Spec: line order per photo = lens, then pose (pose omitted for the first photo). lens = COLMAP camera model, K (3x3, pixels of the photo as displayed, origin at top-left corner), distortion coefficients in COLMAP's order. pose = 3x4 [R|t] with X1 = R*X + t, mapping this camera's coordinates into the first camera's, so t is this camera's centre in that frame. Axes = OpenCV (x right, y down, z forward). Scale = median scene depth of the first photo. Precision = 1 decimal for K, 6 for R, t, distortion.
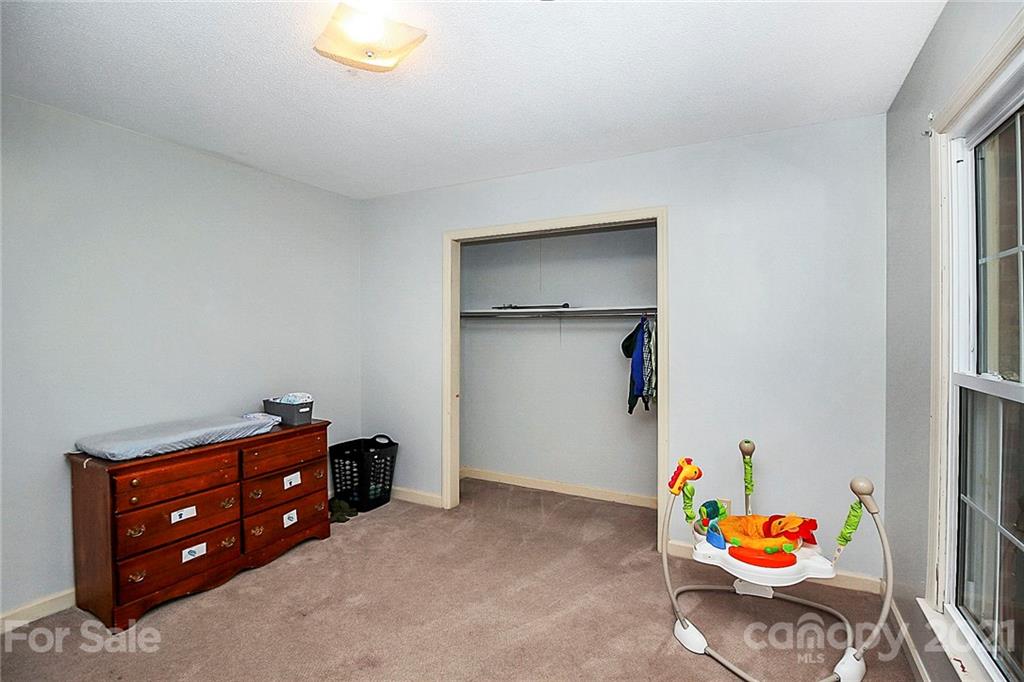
lens RADIAL K [[486.1, 0, 508.2], [0, 486.1, 334.0], [0, 0, 1]] dist [0.013356, -0.018314]
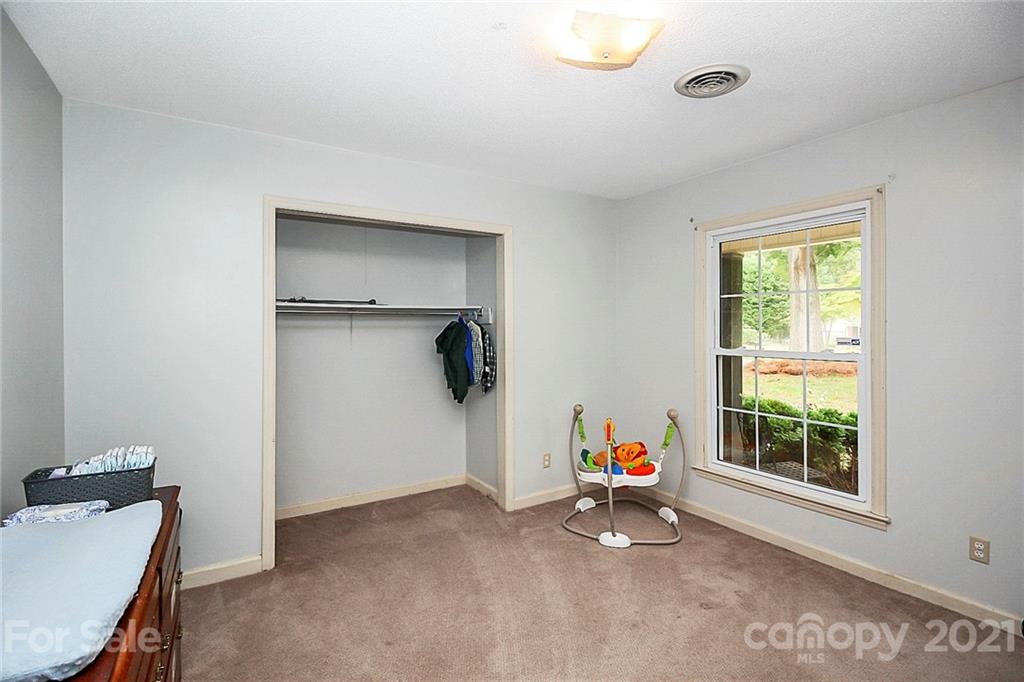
lens RADIAL K [[486.1, 0, 508.2], [0, 486.1, 334.0], [0, 0, 1]] dist [0.013356, -0.018314]
pose [[0.502192, -0.013248, 0.864655, -0.580438], [0.008242, 0.999911, 0.010533, -0.004616], [-0.864717, 0.001837, 0.502256, 0.311564]]
